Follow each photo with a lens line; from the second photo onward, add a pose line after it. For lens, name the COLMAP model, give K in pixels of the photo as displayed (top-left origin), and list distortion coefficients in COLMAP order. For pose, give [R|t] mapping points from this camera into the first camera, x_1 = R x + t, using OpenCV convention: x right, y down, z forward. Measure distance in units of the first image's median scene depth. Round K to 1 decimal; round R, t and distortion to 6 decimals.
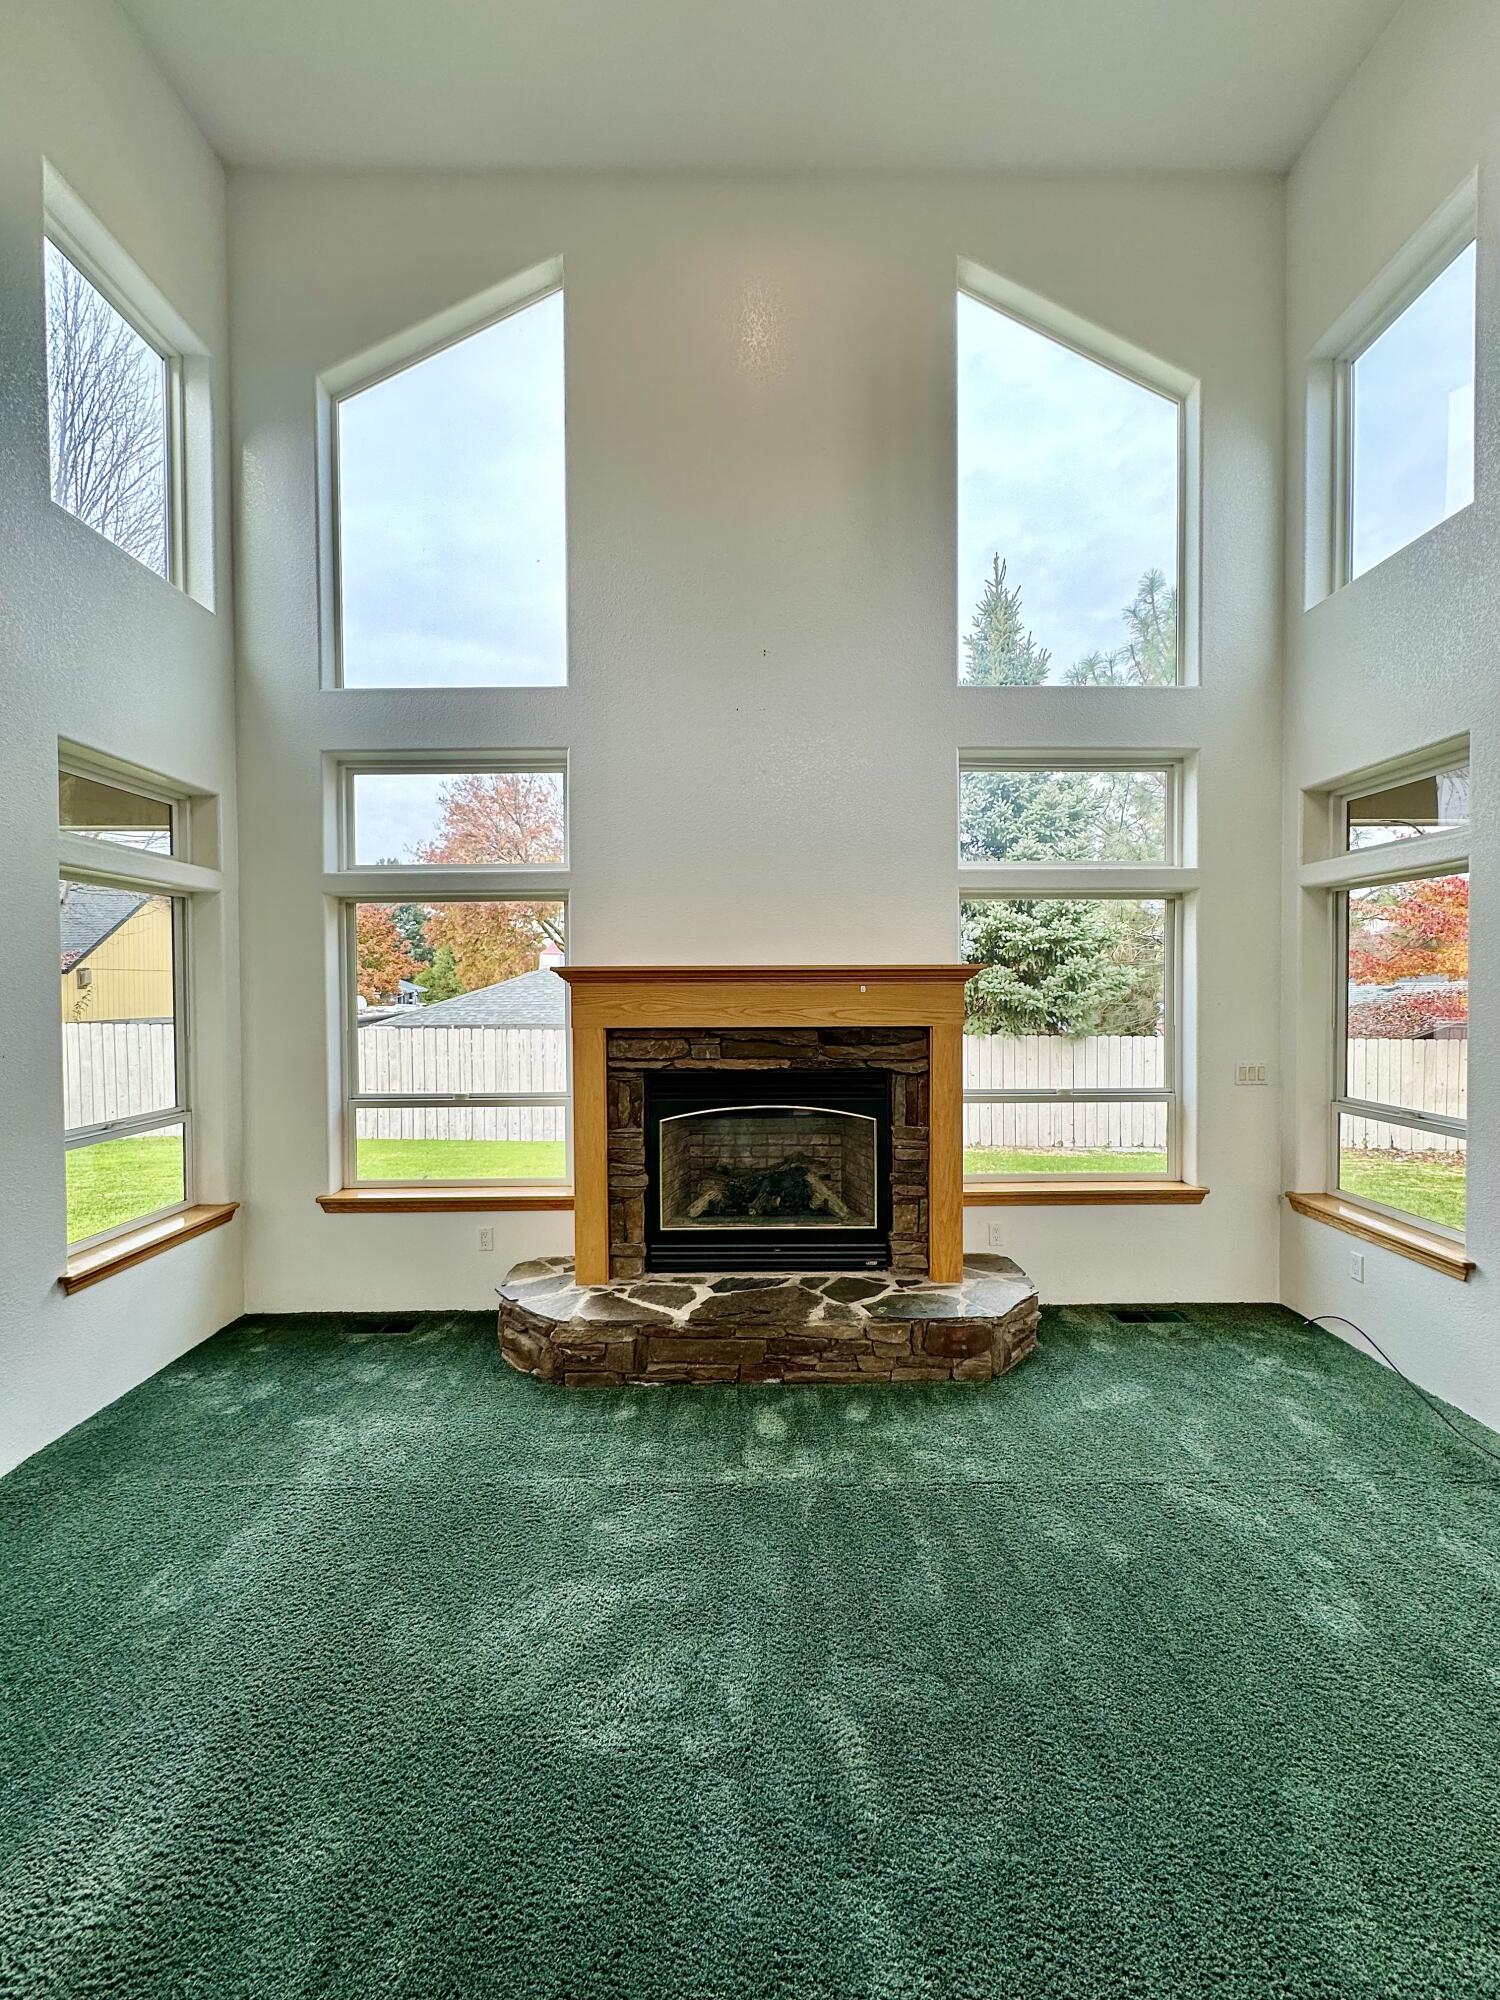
lens RADIAL K [[818.7, 0, 757.7], [0, 818.7, 996.7], [0, 0, 1]] dist [-0.011369, -0.000033]
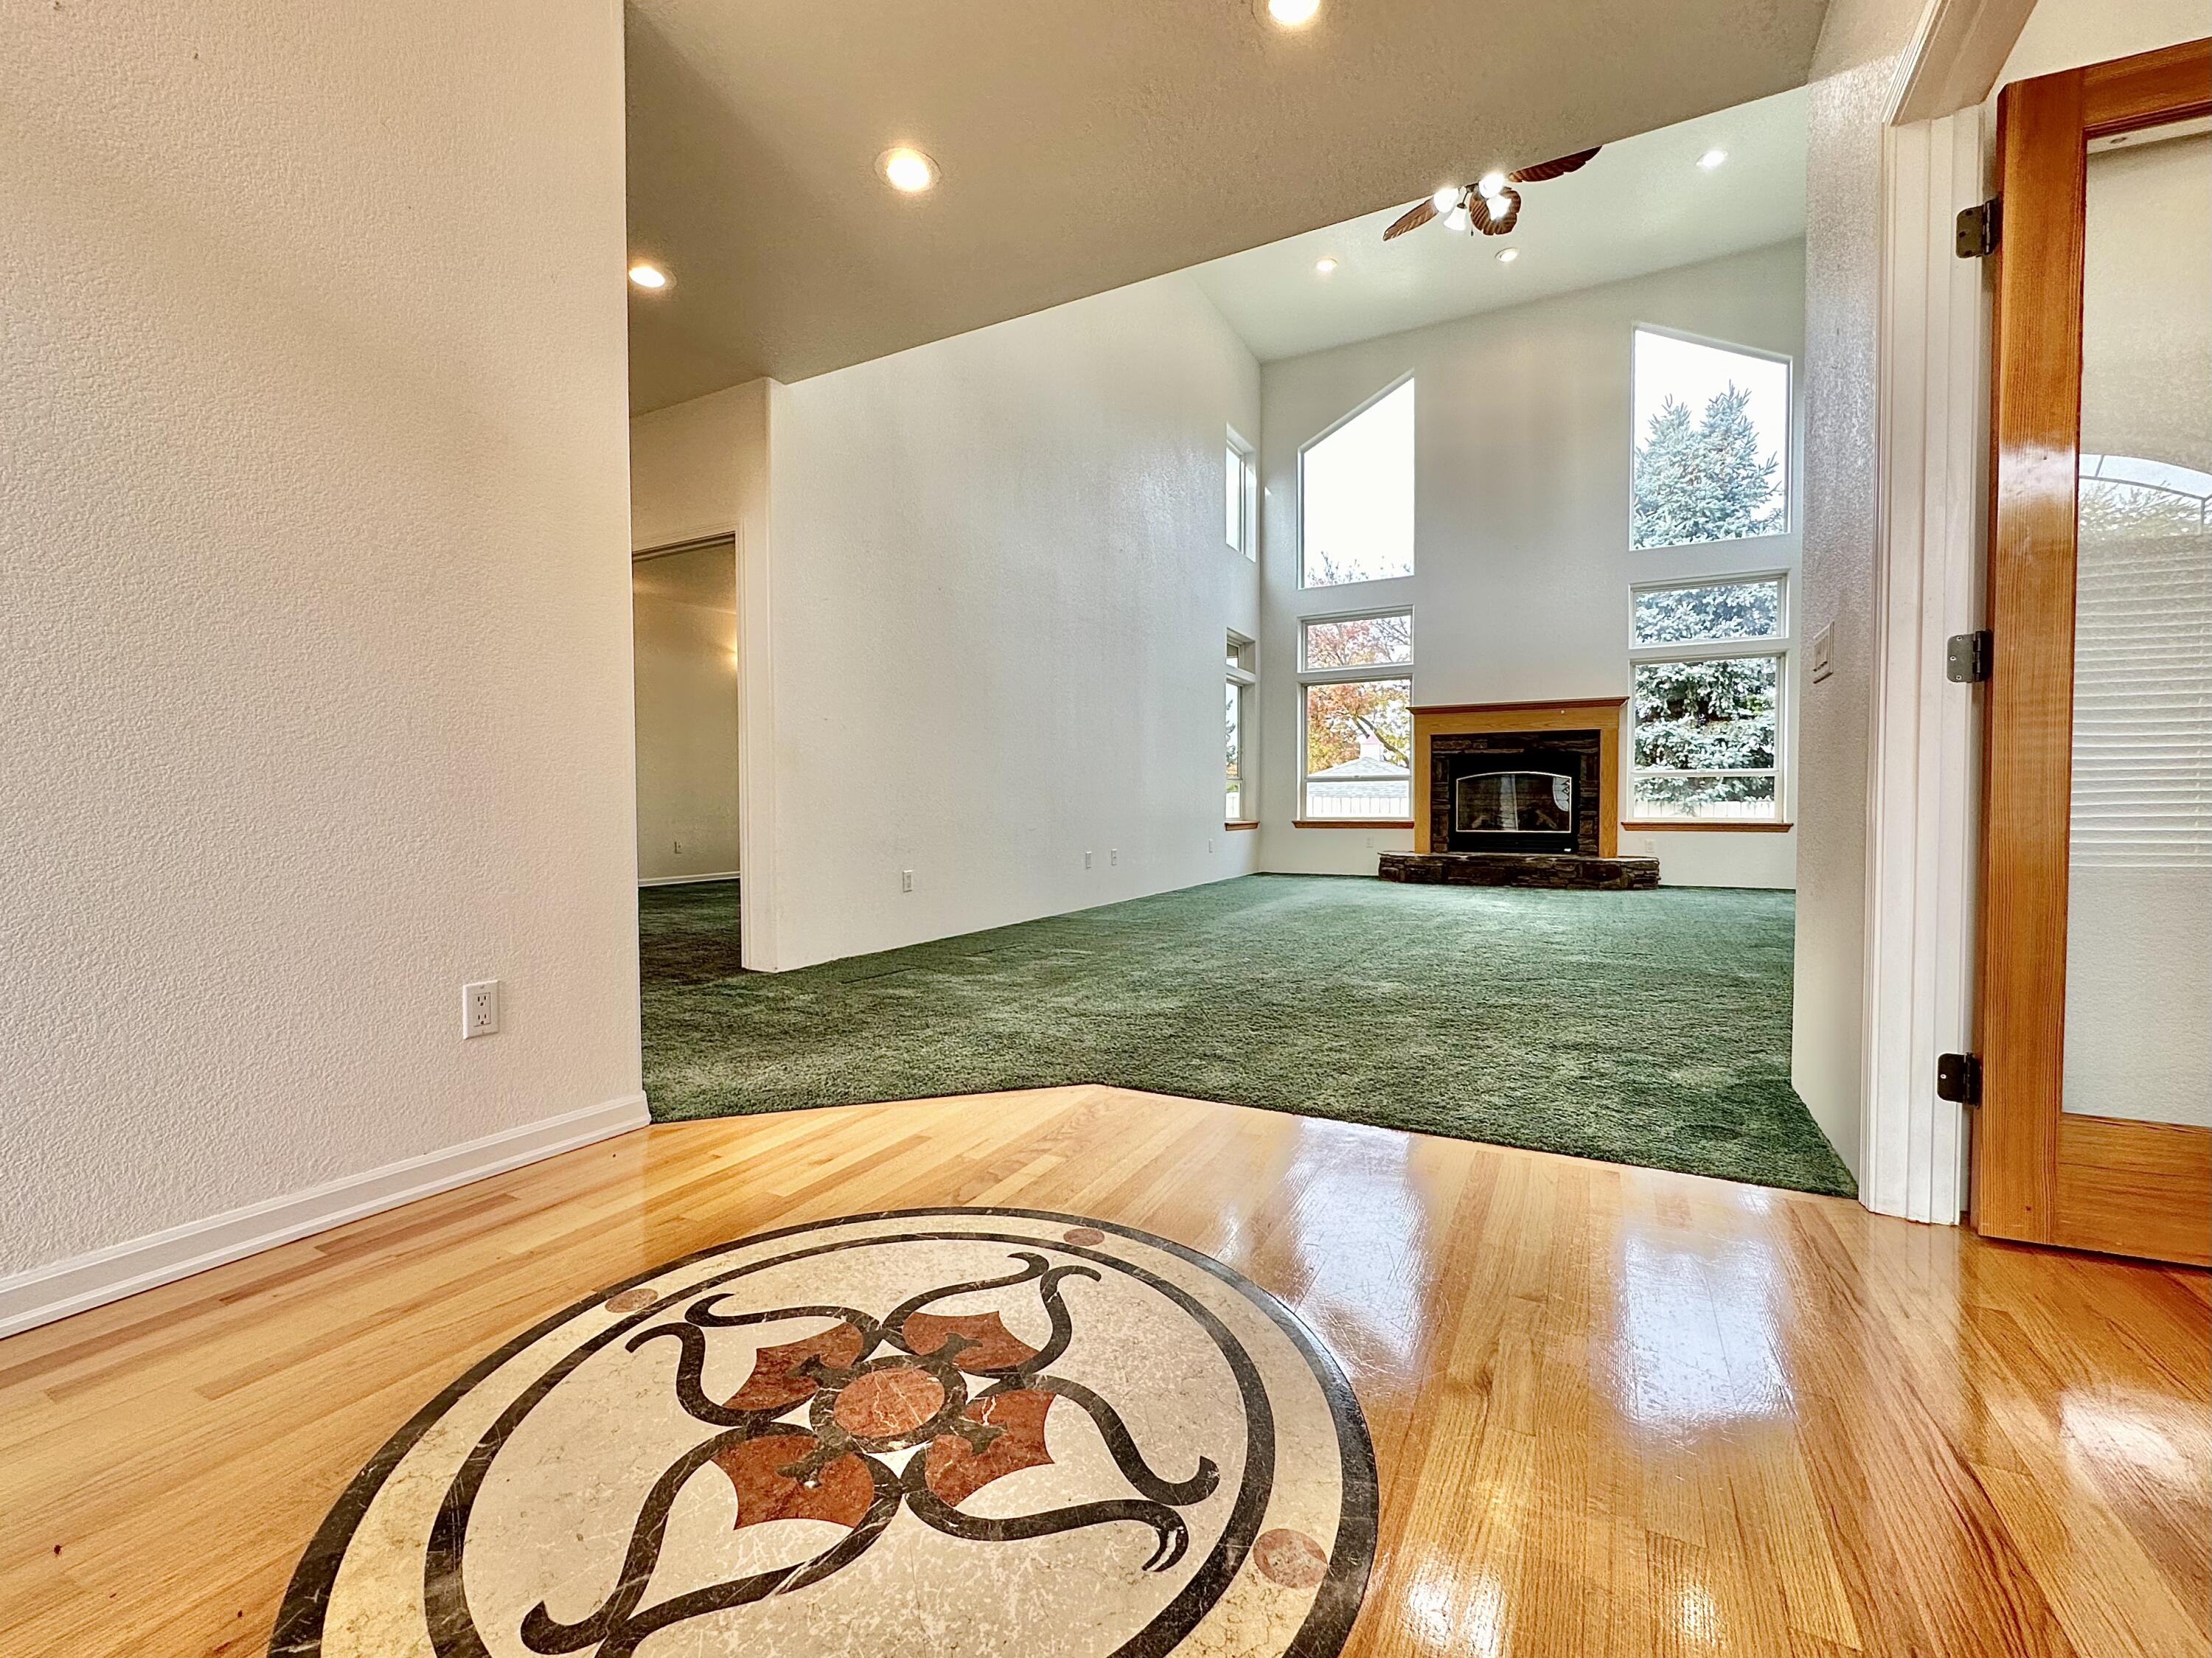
lens RADIAL K [[905.4, 0, 1112.2], [0, 905.4, 821.8], [0, 0, 1]] dist [-0.011369, -0.000033]
pose [[0.872667, 0.016629, -0.488032, 0.239876], [-0.009899, 0.999817, 0.016366, 0.227888], [0.488215, -0.009451, 0.872672, -1.448906]]
